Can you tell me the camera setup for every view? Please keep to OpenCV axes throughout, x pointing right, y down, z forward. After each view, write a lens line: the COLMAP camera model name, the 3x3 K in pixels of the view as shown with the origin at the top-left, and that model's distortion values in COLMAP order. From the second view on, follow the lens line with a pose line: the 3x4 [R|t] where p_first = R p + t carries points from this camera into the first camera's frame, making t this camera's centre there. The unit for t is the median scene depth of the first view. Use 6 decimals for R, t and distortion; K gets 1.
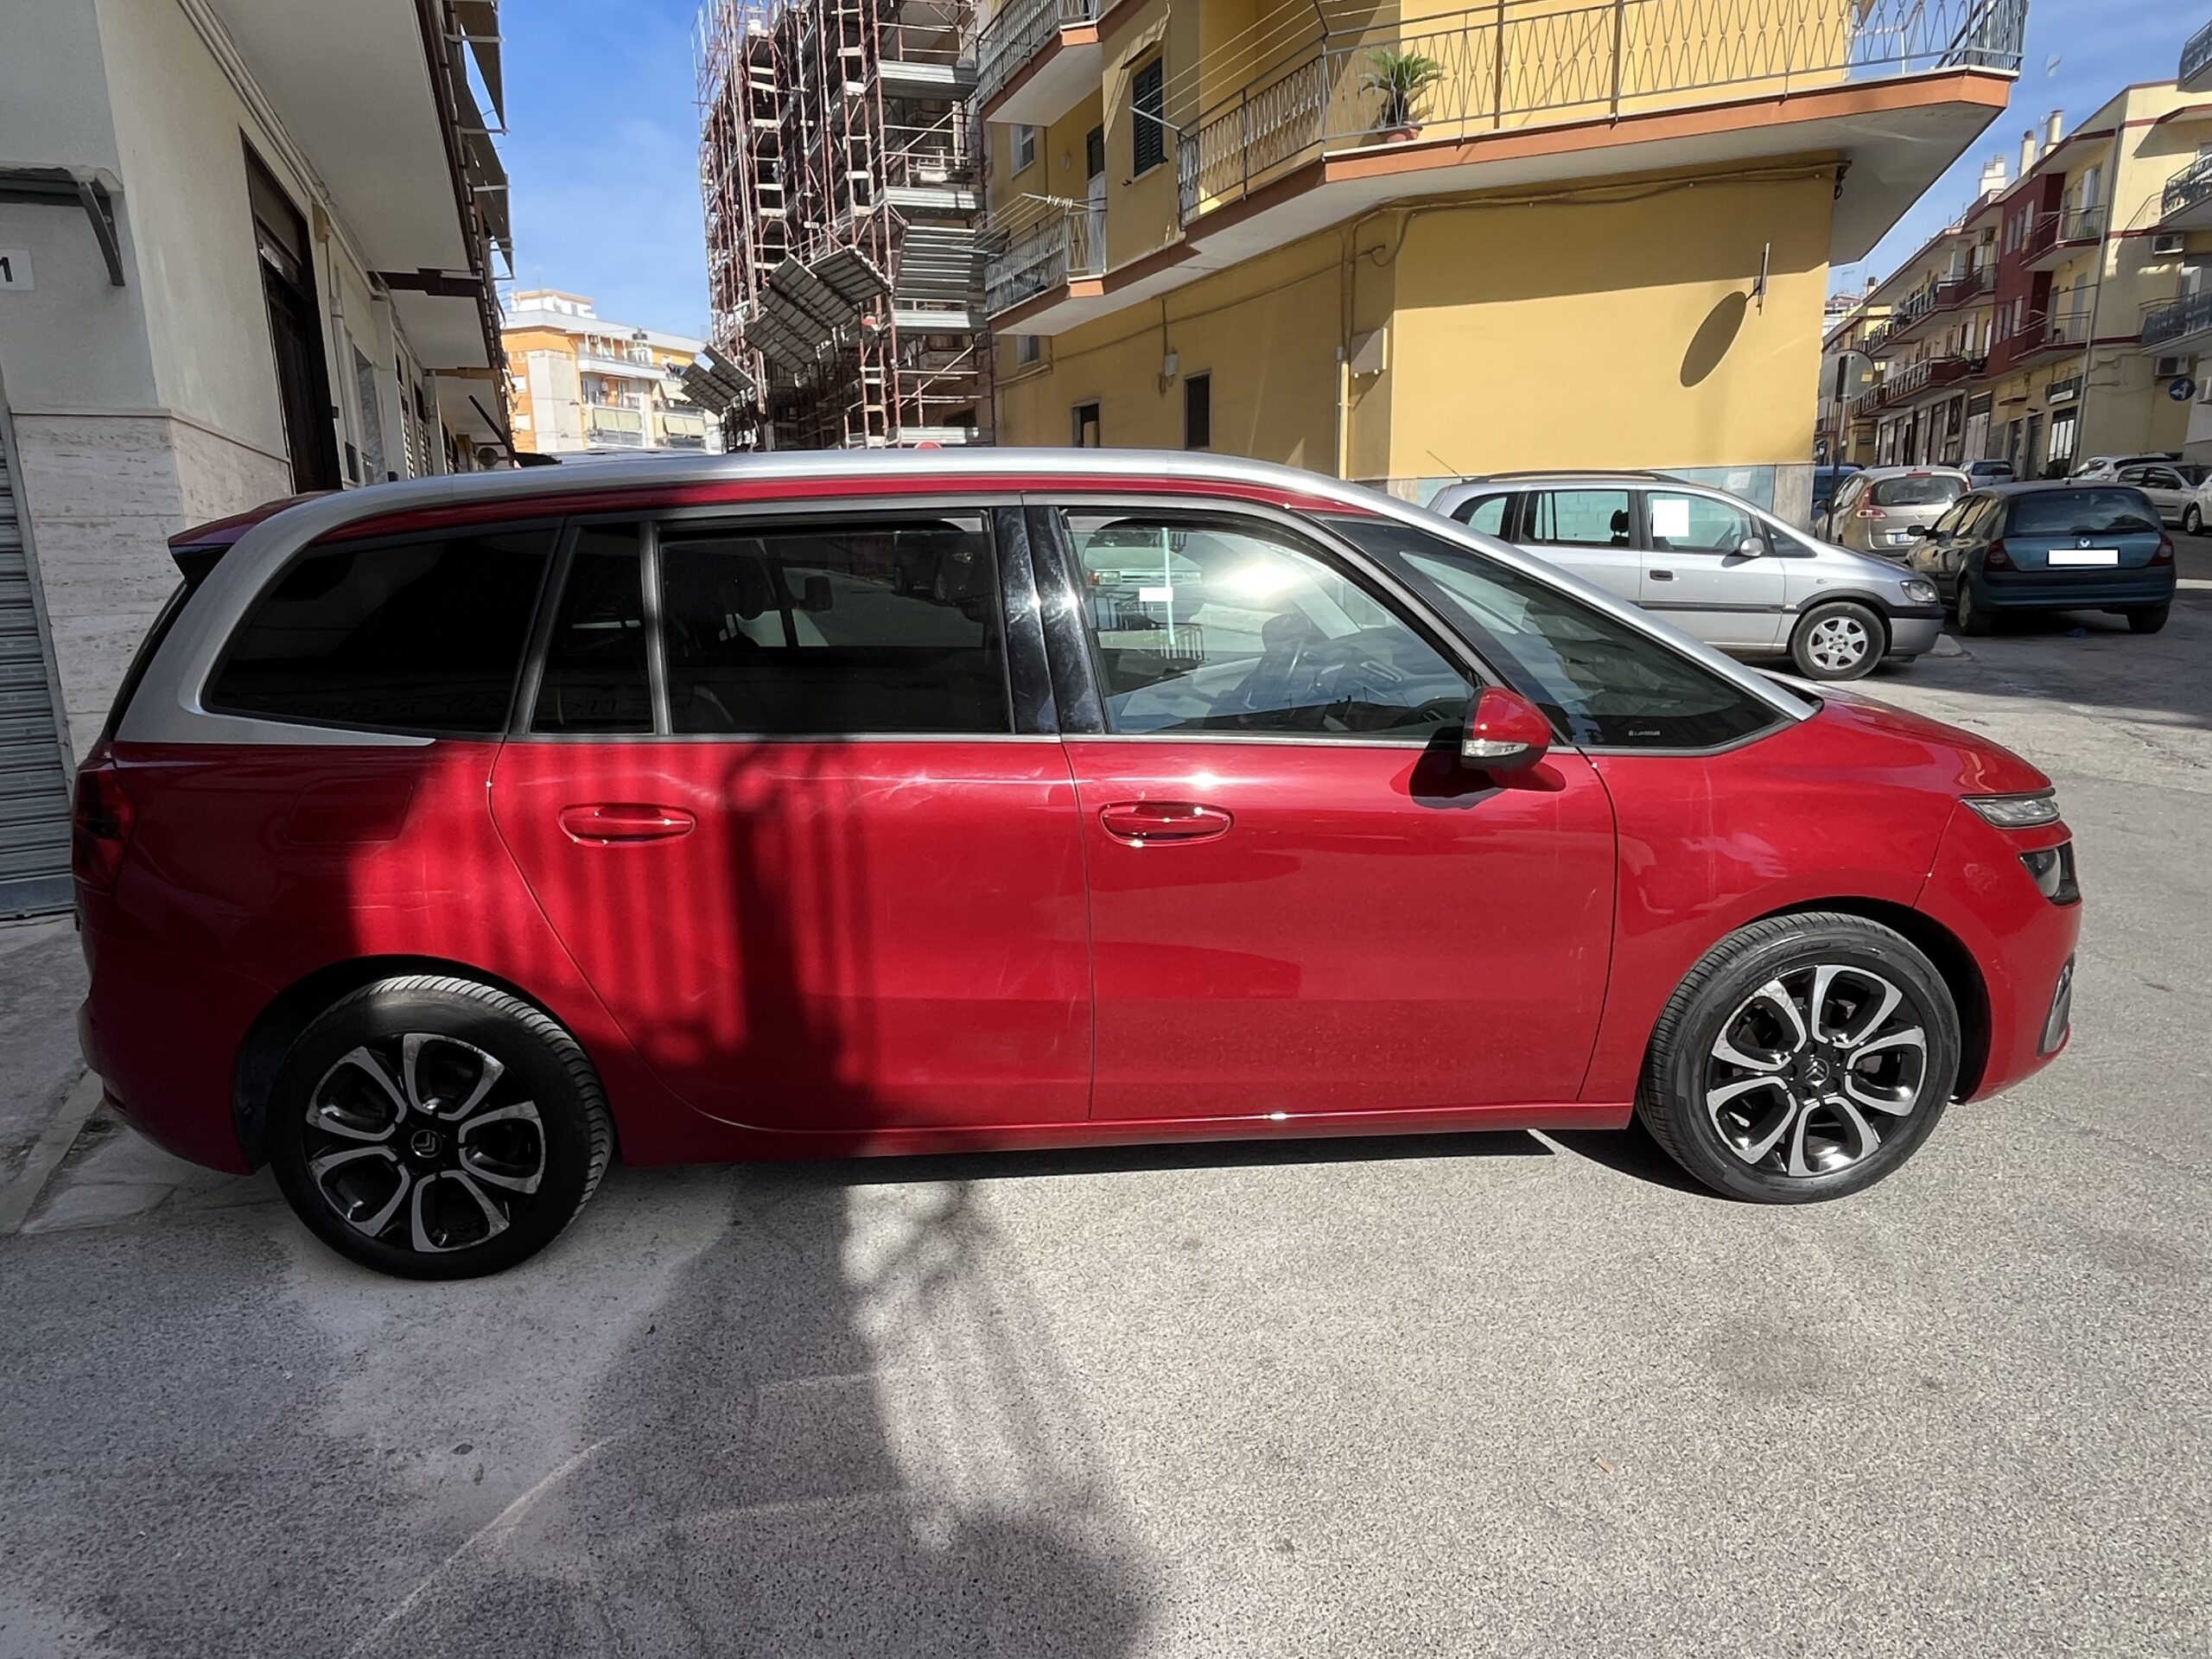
lens RADIAL K [[1359.0, 0, 1103.5], [0, 1359.0, 822.8], [0, 0, 1]] dist [0.000146, 0.001884]
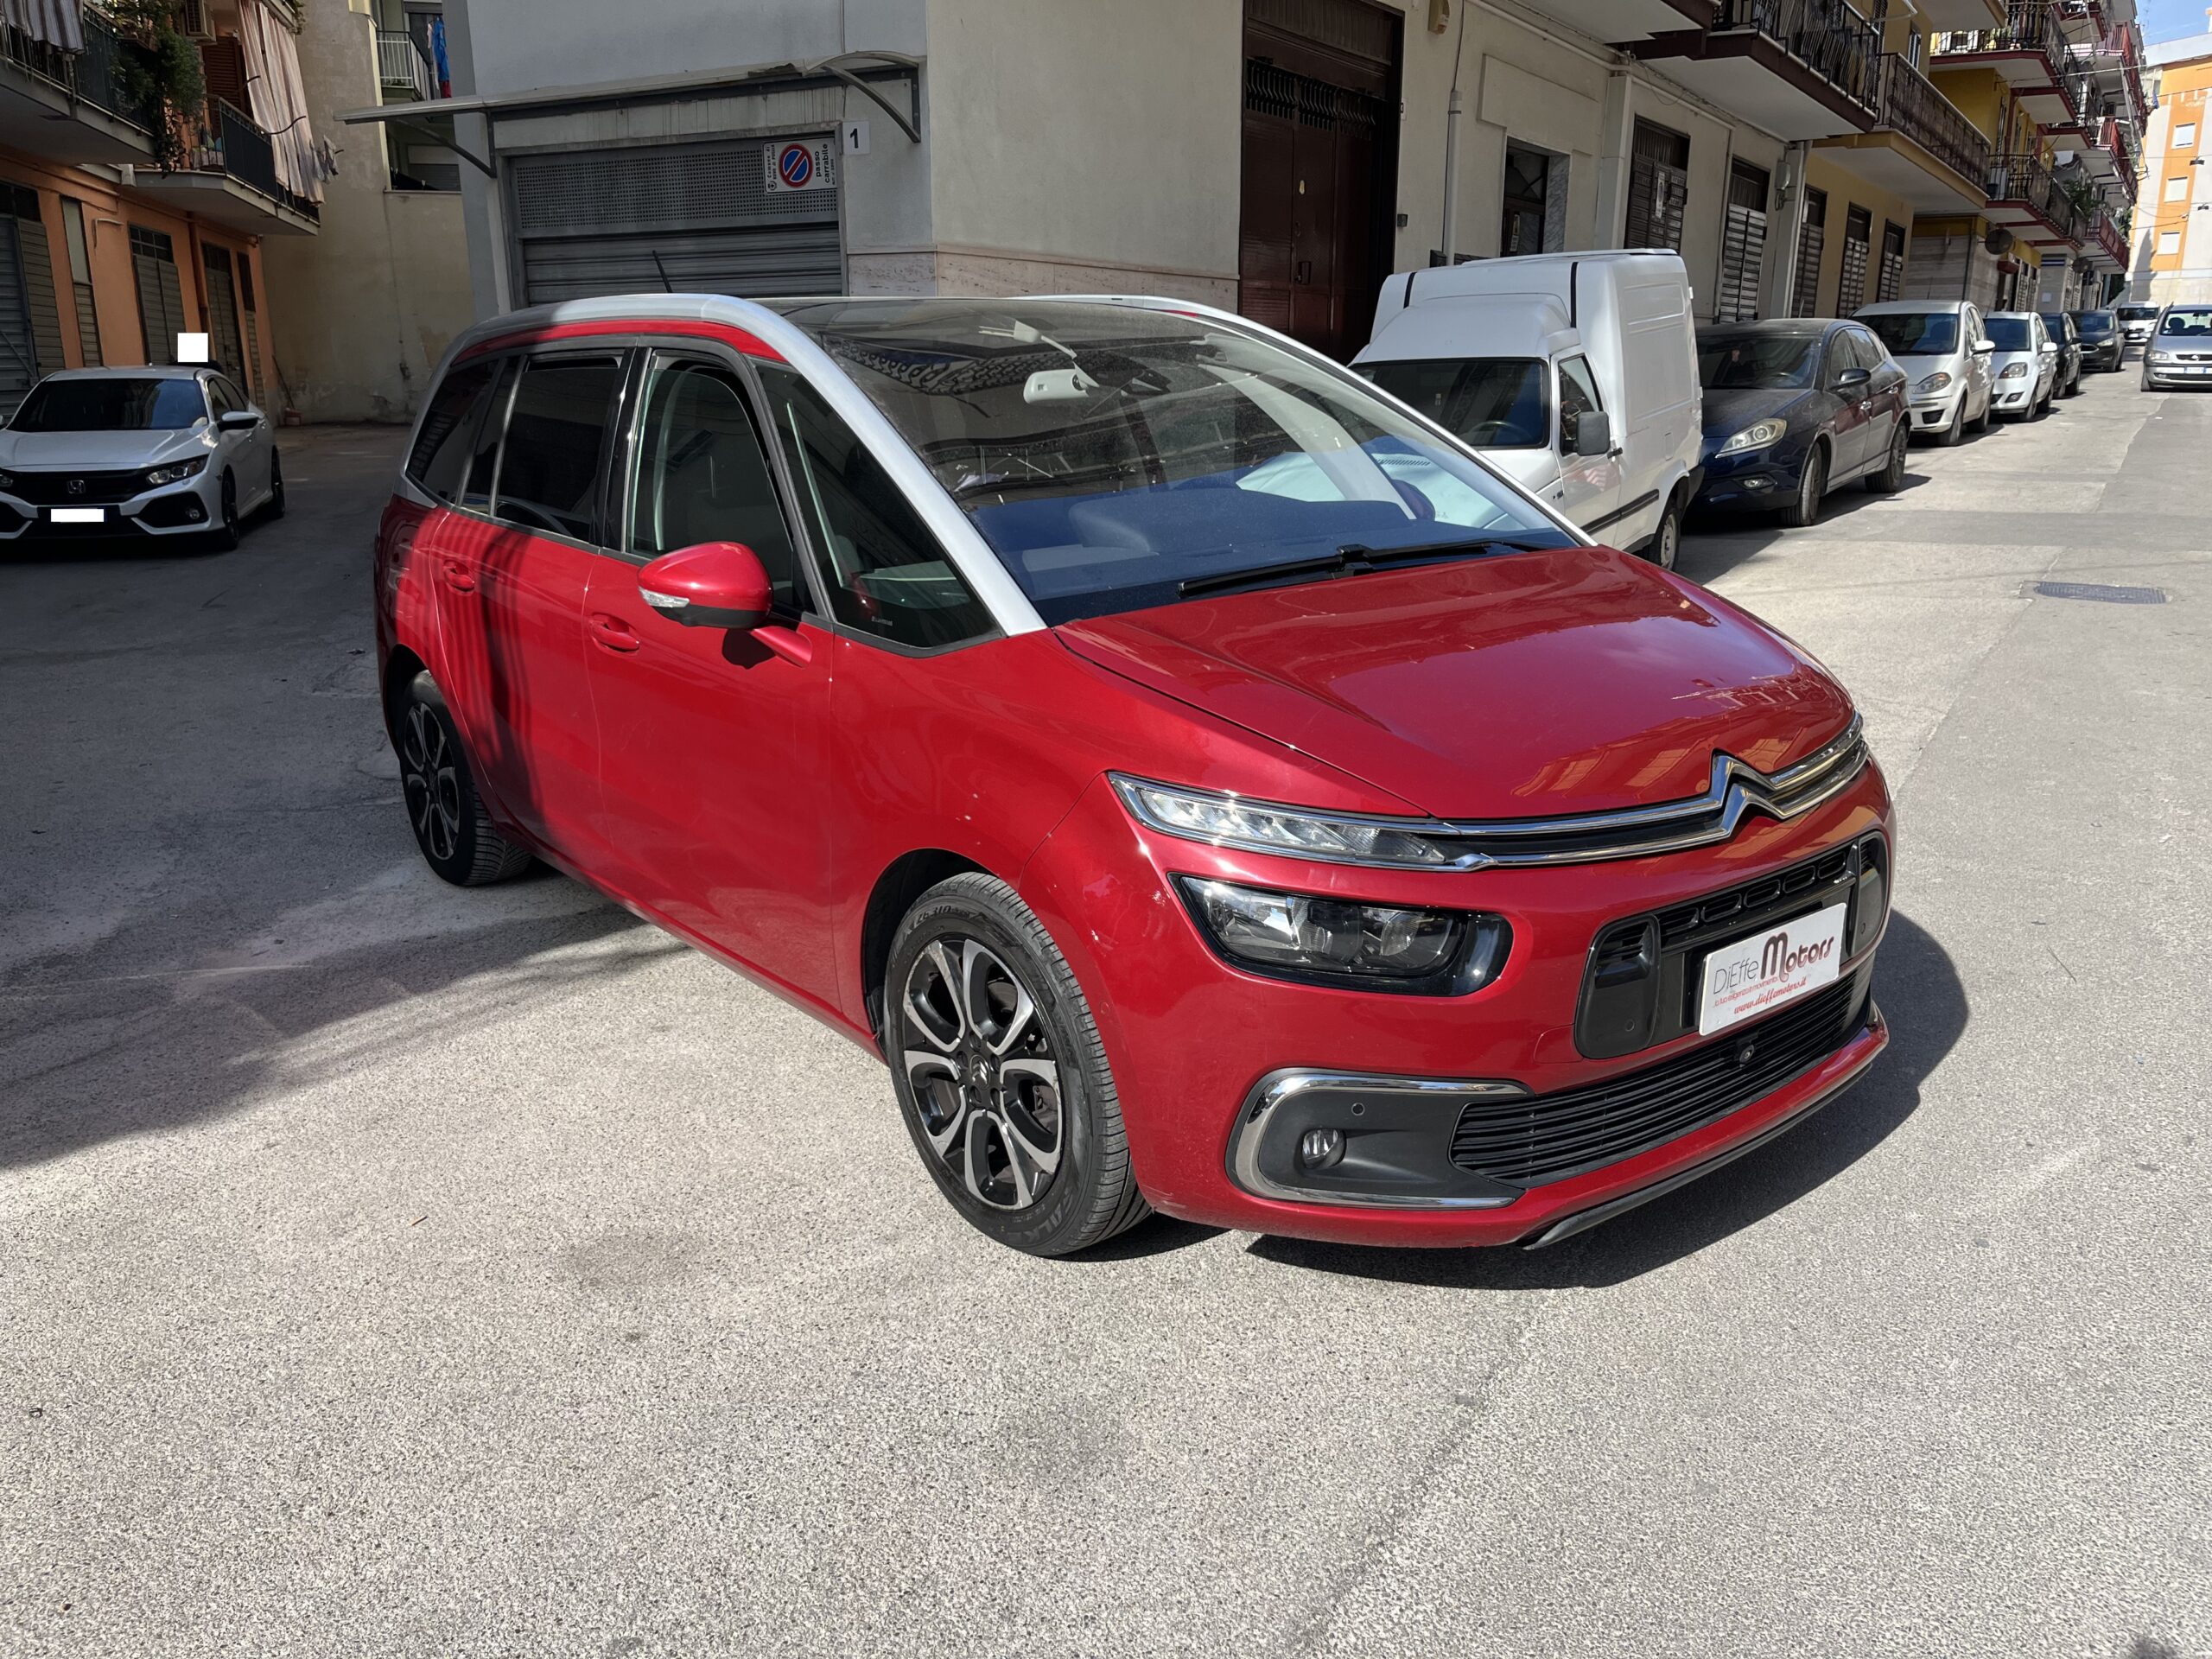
lens RADIAL K [[1723.0, 0, 1106.0], [0, 1723.0, 829.5], [0, 0, 1]] dist [0.028943, 0.002392]
pose [[0.576029, 0.233326, -0.783421, 1.405381], [-0.181923, 0.970953, 0.155415, -0.136968], [0.796928, 0.052999, 0.601745, 0.459777]]
